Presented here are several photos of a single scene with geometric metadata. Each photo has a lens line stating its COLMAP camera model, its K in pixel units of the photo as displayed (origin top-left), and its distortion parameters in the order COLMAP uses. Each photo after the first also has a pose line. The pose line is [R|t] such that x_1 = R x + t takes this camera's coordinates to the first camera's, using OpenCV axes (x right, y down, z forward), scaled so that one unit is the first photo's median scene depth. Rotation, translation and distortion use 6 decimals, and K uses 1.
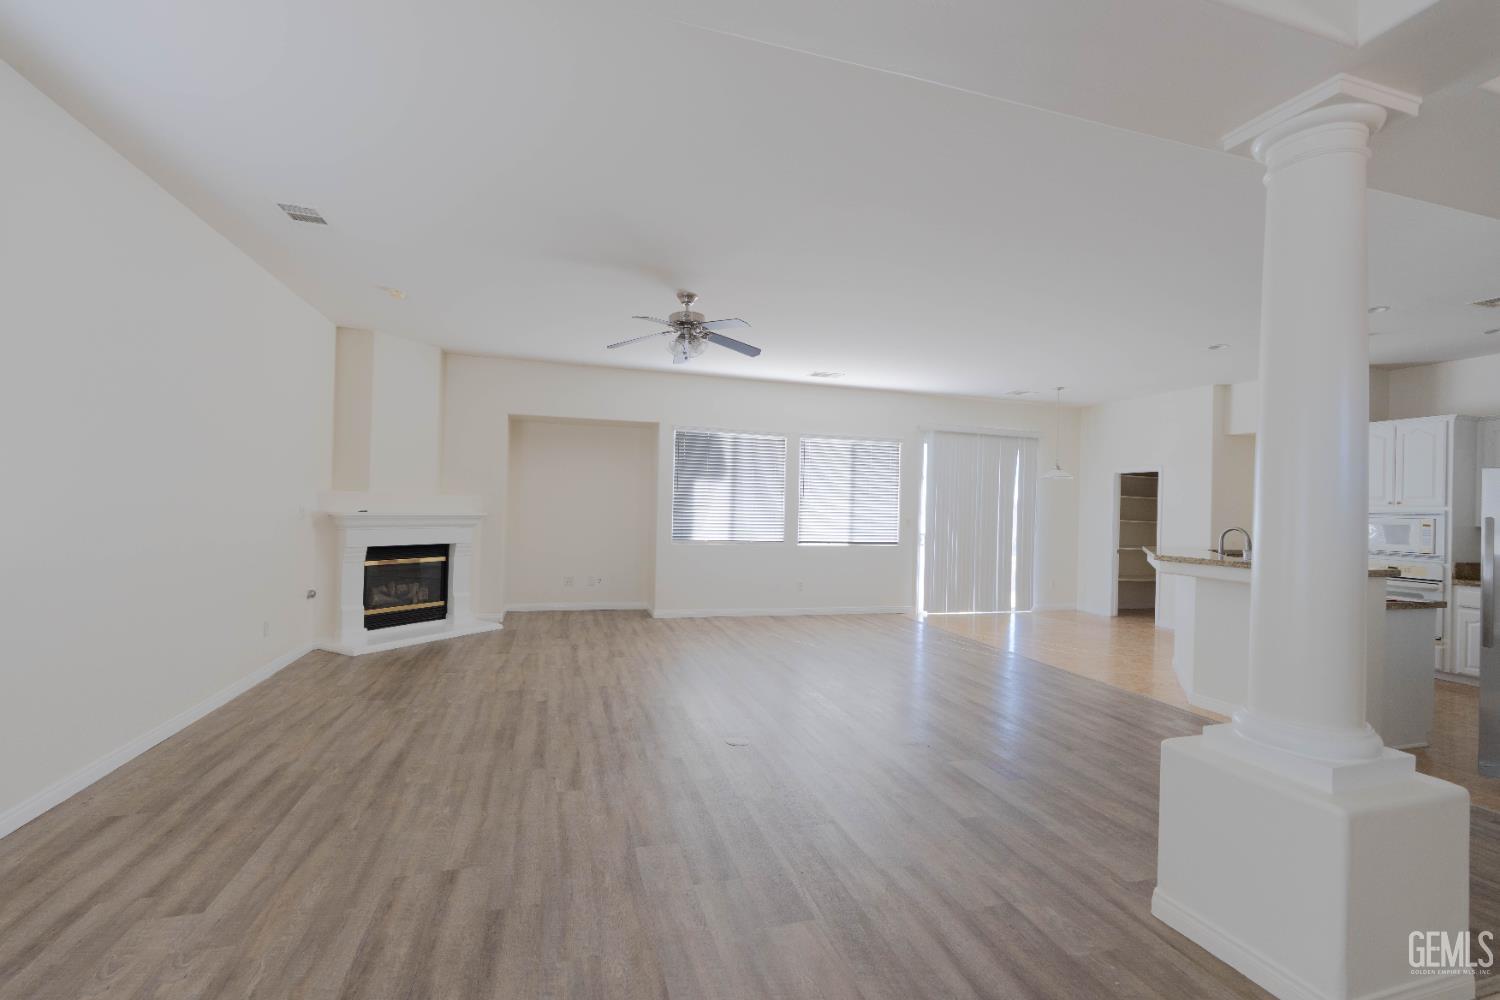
lens RADIAL K [[656.5, 0, 748.1], [0, 656.5, 502.2], [0, 0, 1]] dist [-0.003579, 0.000778]
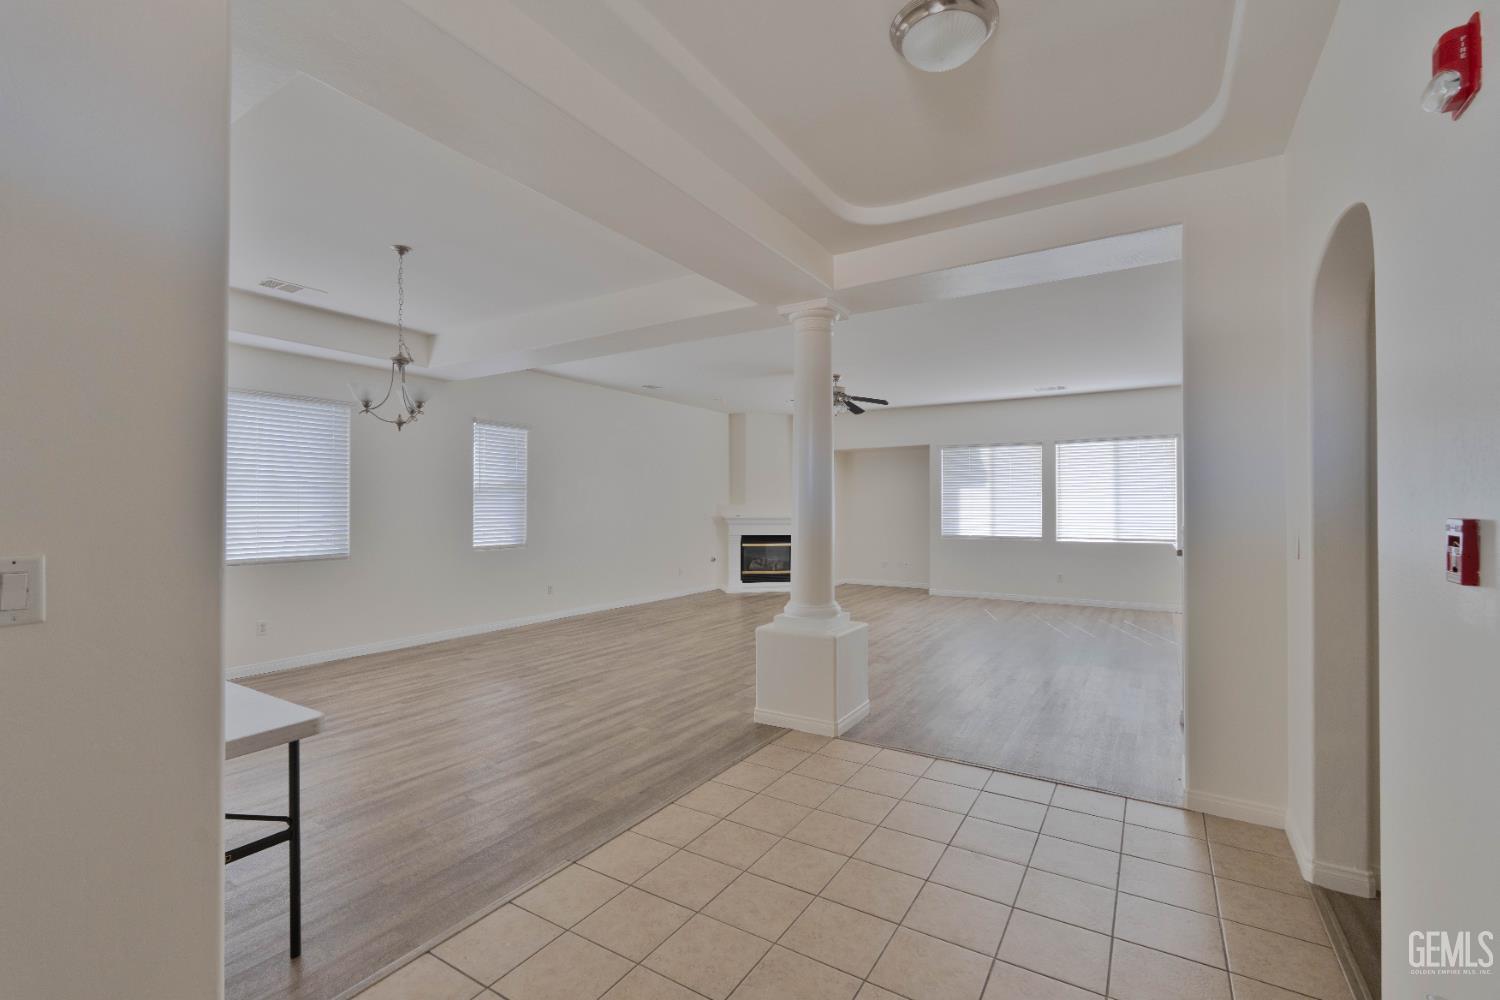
lens RADIAL K [[656.5, 0, 748.6], [0, 656.5, 502.3], [0, 0, 1]] dist [-0.003579, 0.000778]
pose [[0.674367, -0.027774, -0.737874, 0.723214], [0.024689, 0.999582, -0.015061, 0.005129], [0.737984, -0.008061, 0.674771, -0.177931]]
